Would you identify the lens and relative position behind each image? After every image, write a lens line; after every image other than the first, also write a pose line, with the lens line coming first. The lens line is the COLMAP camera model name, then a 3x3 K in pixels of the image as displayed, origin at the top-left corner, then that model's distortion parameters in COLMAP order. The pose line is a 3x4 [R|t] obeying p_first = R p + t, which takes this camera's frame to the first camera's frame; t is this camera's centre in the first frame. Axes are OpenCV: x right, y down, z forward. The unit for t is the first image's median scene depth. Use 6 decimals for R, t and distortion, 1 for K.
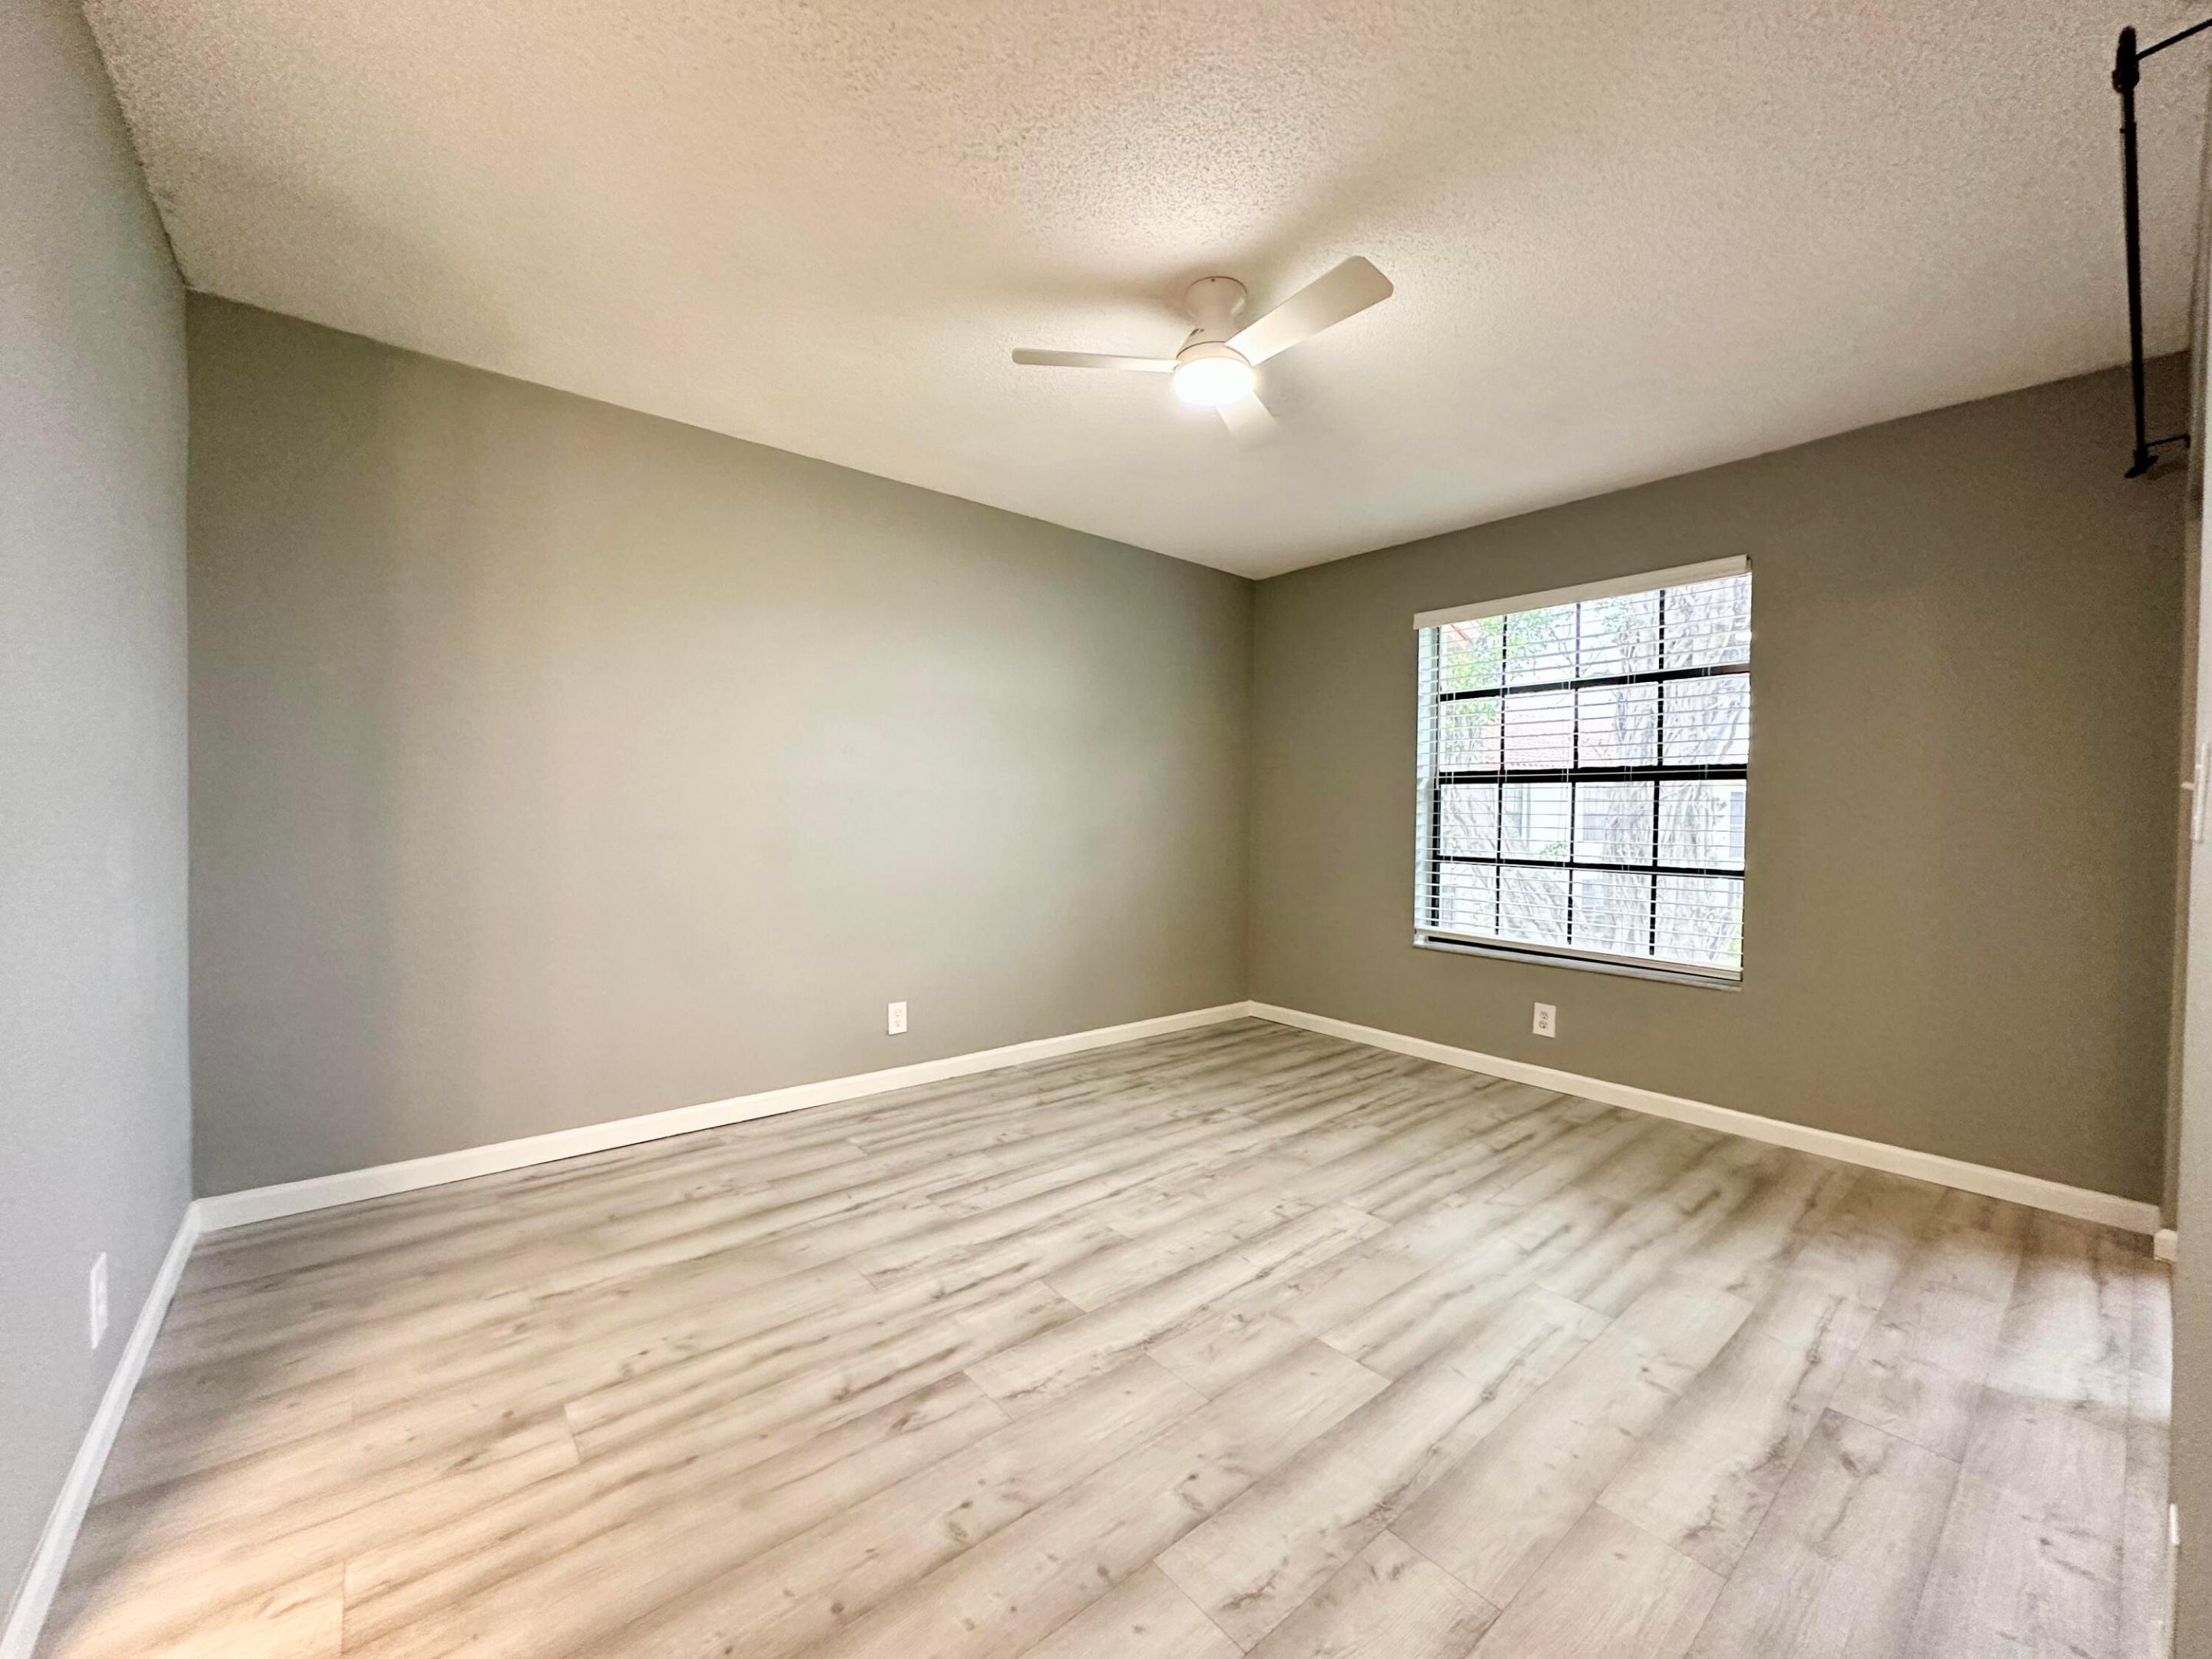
lens RADIAL K [[879.3, 0, 1100.3], [0, 879.3, 824.2], [0, 0, 1]] dist [-0.003235, 0.001001]
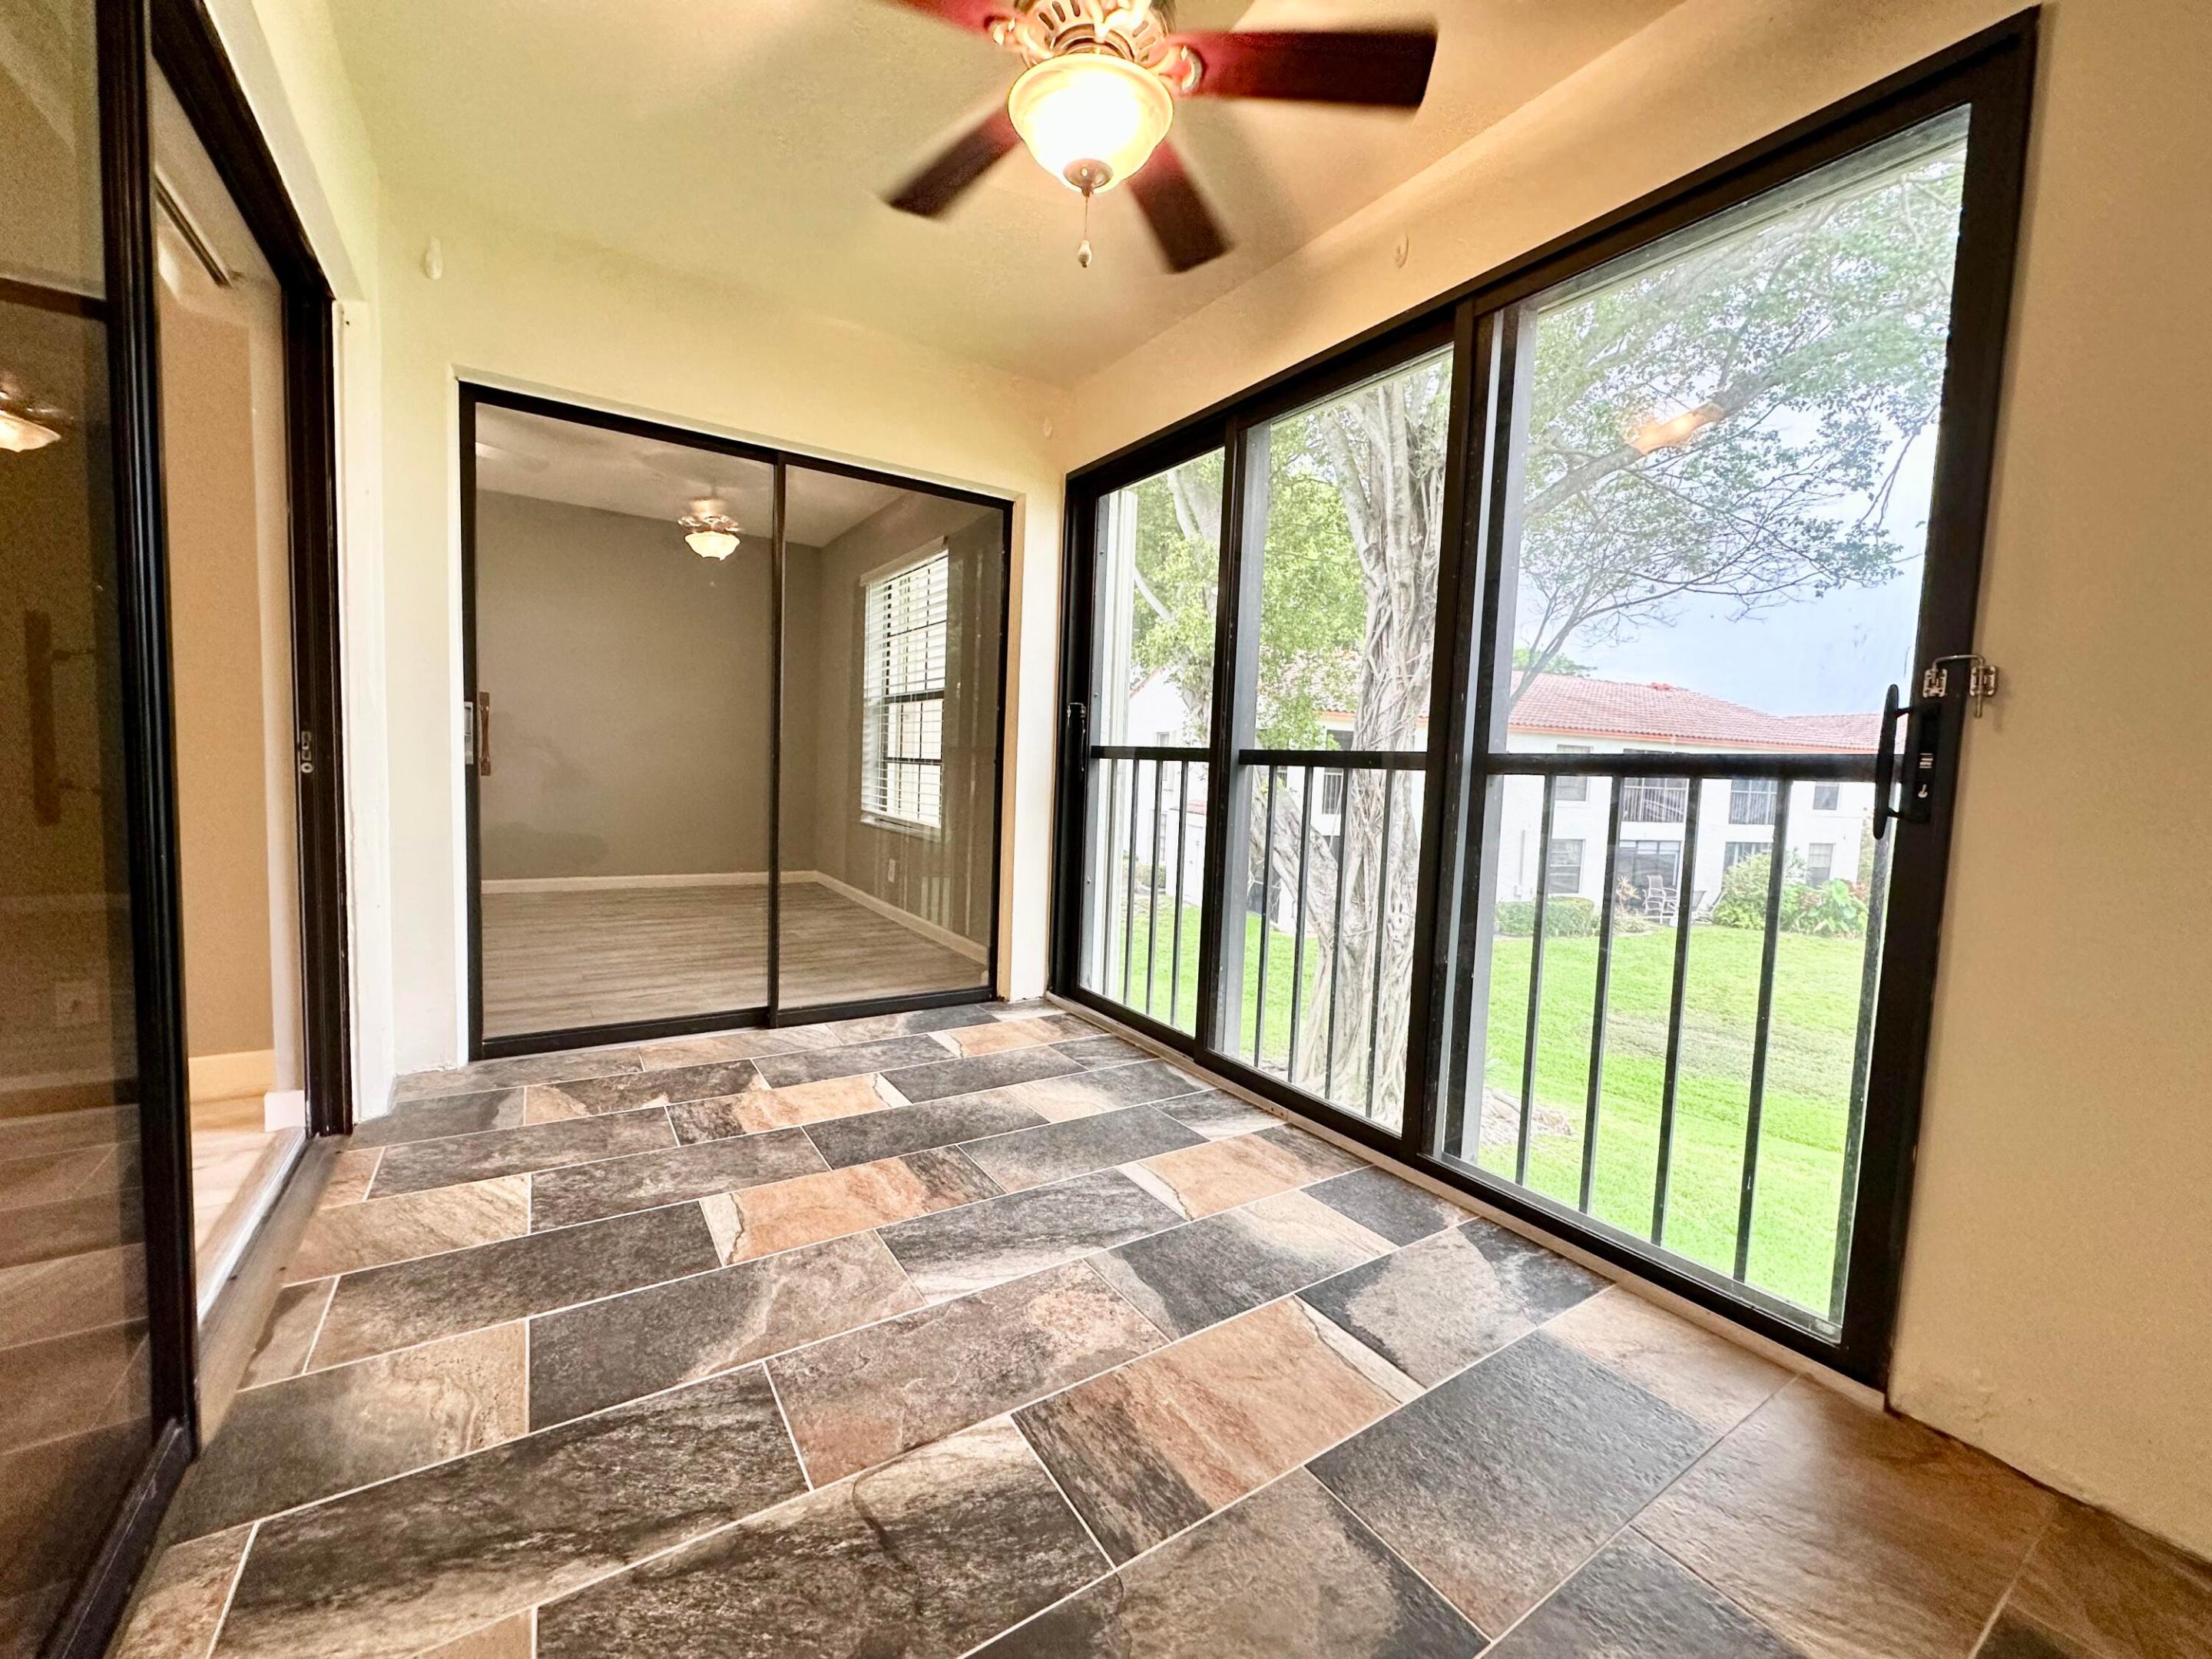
lens RADIAL K [[879.3, 0, 1114.9], [0, 879.3, 830.6], [0, 0, 1]] dist [-0.003235, 0.001001]
pose [[0.994851, 0.029788, -0.096870, 1.281887], [-0.023920, 0.997839, 0.061191, 0.083726], [0.098484, -0.058559, 0.993414, -0.459091]]
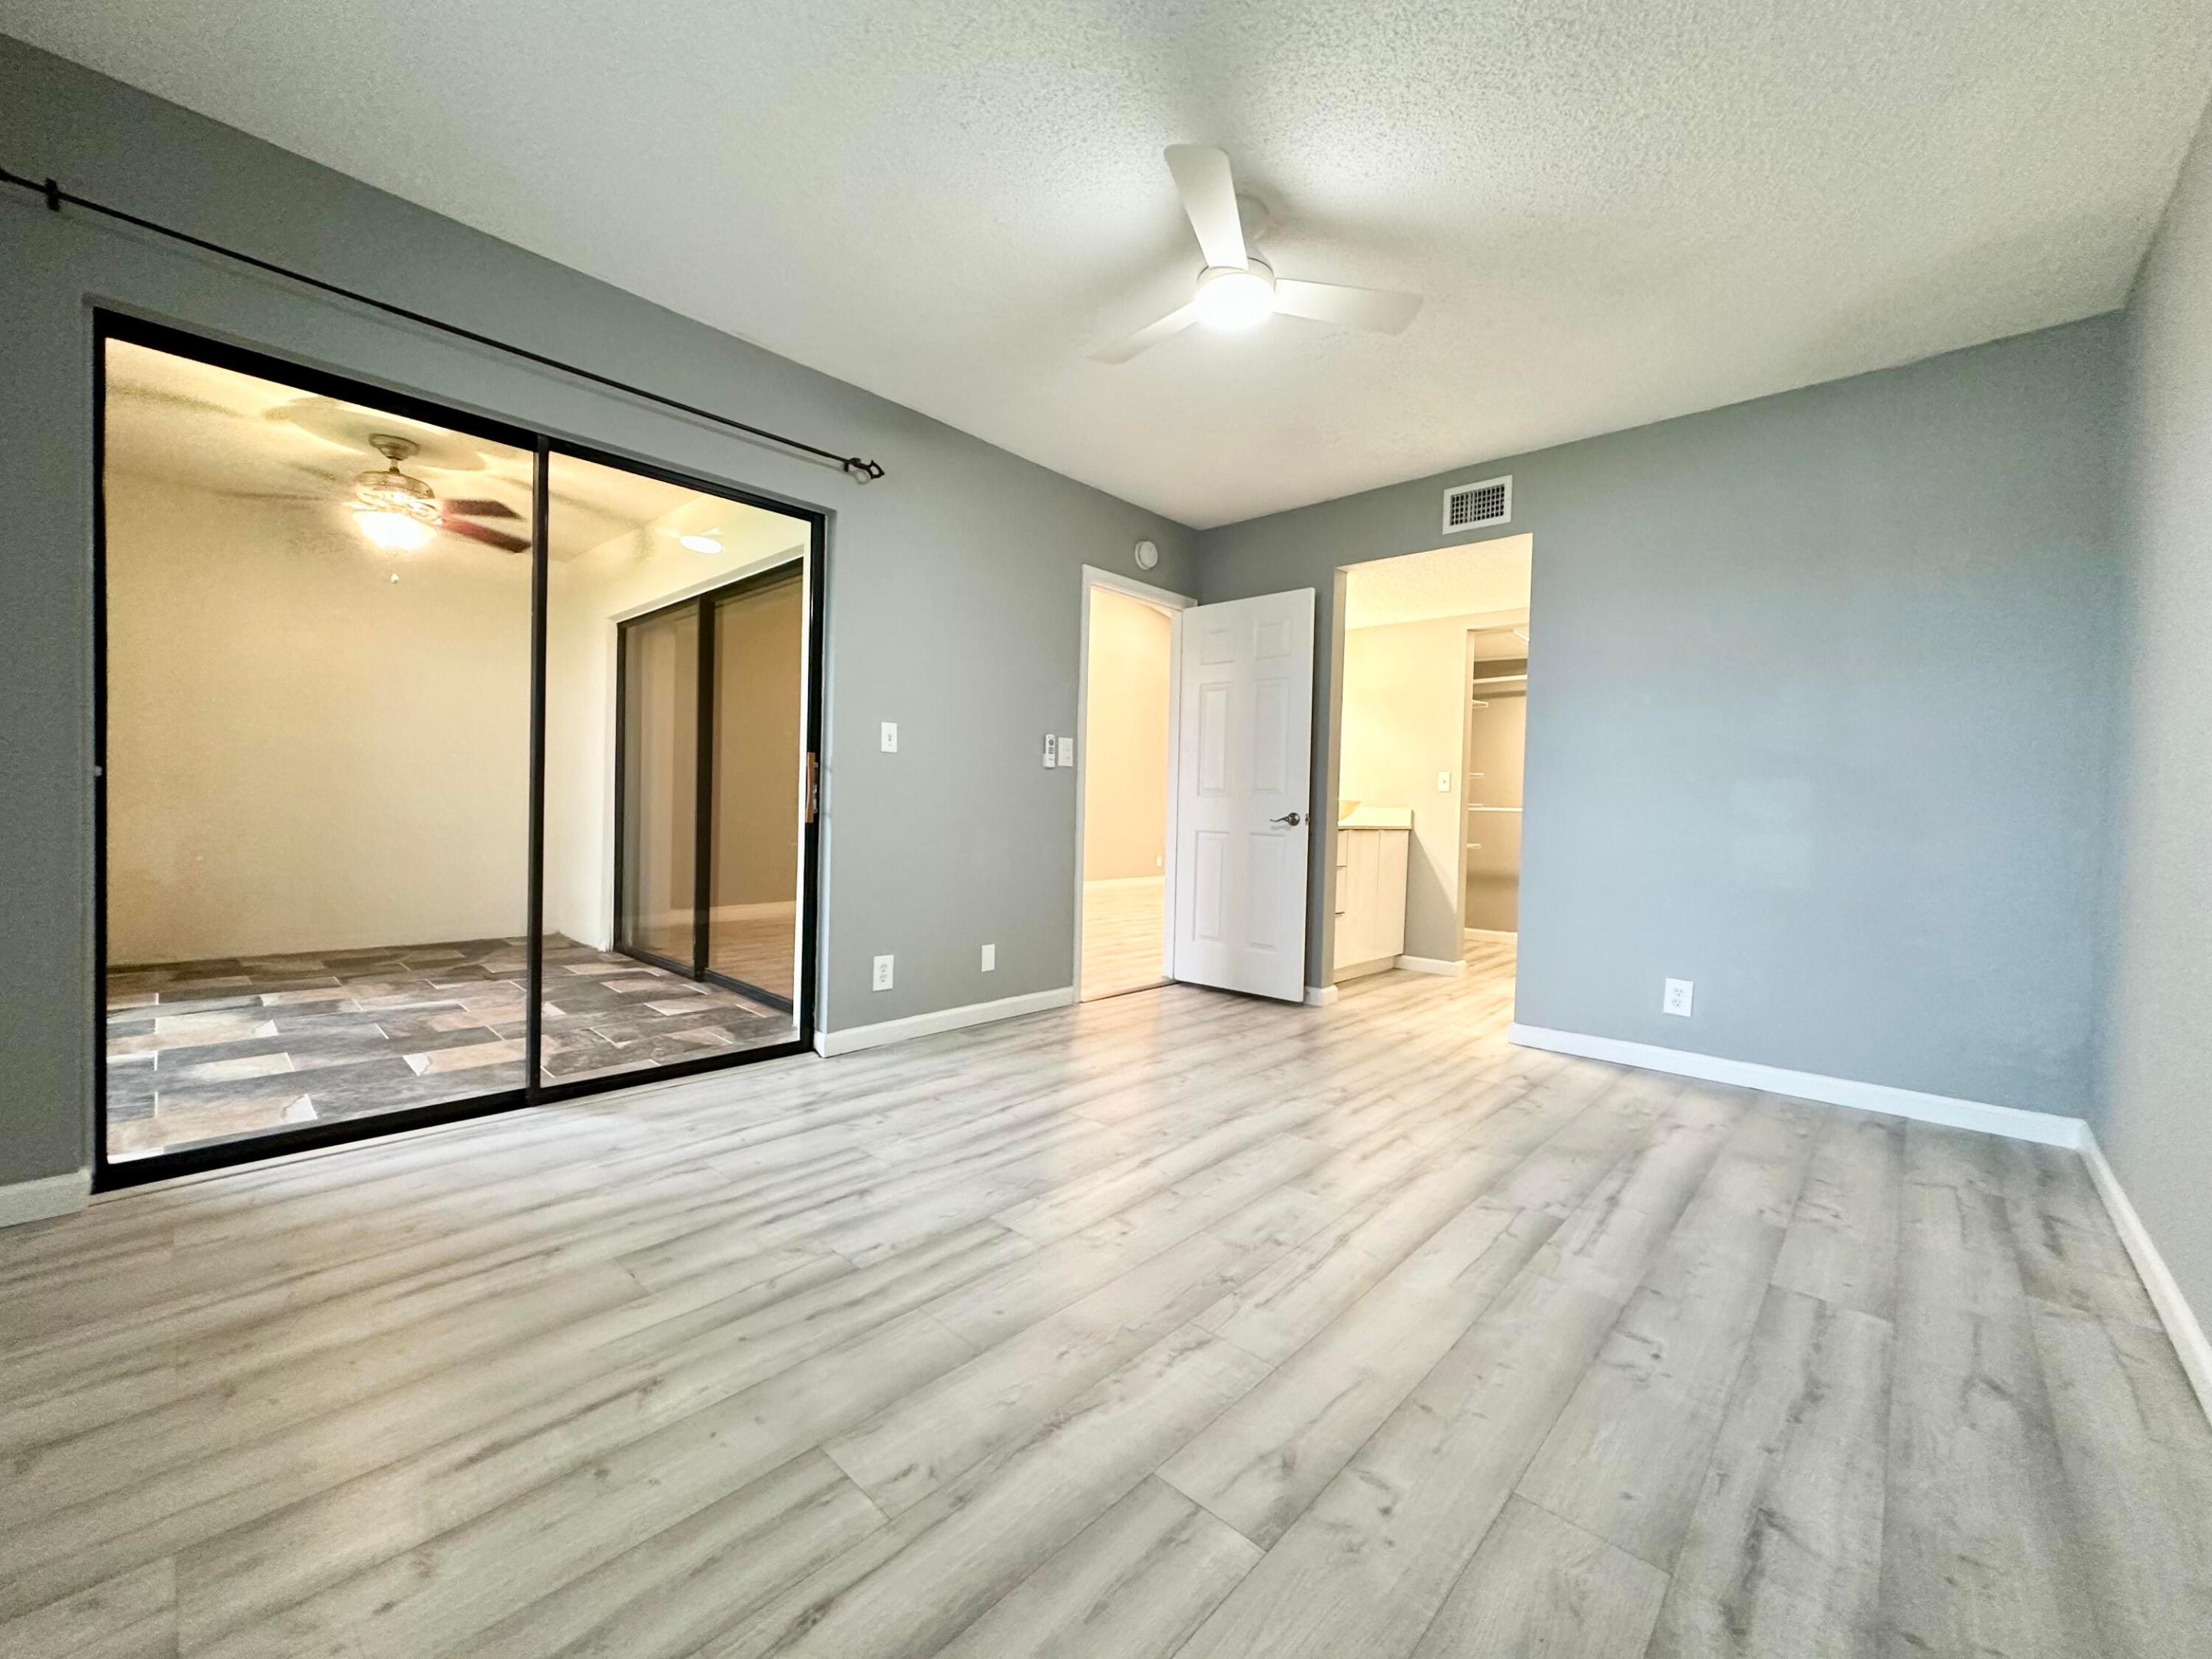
lens RADIAL K [[879.3, 0, 1098.6], [0, 879.3, 829.7], [0, 0, 1]] dist [-0.003235, 0.001001]
pose [[-0.991496, -0.036740, -0.124844, 0.296975], [-0.042513, 0.998131, 0.043898, 0.048968], [0.122998, 0.048832, -0.991205, 1.541326]]
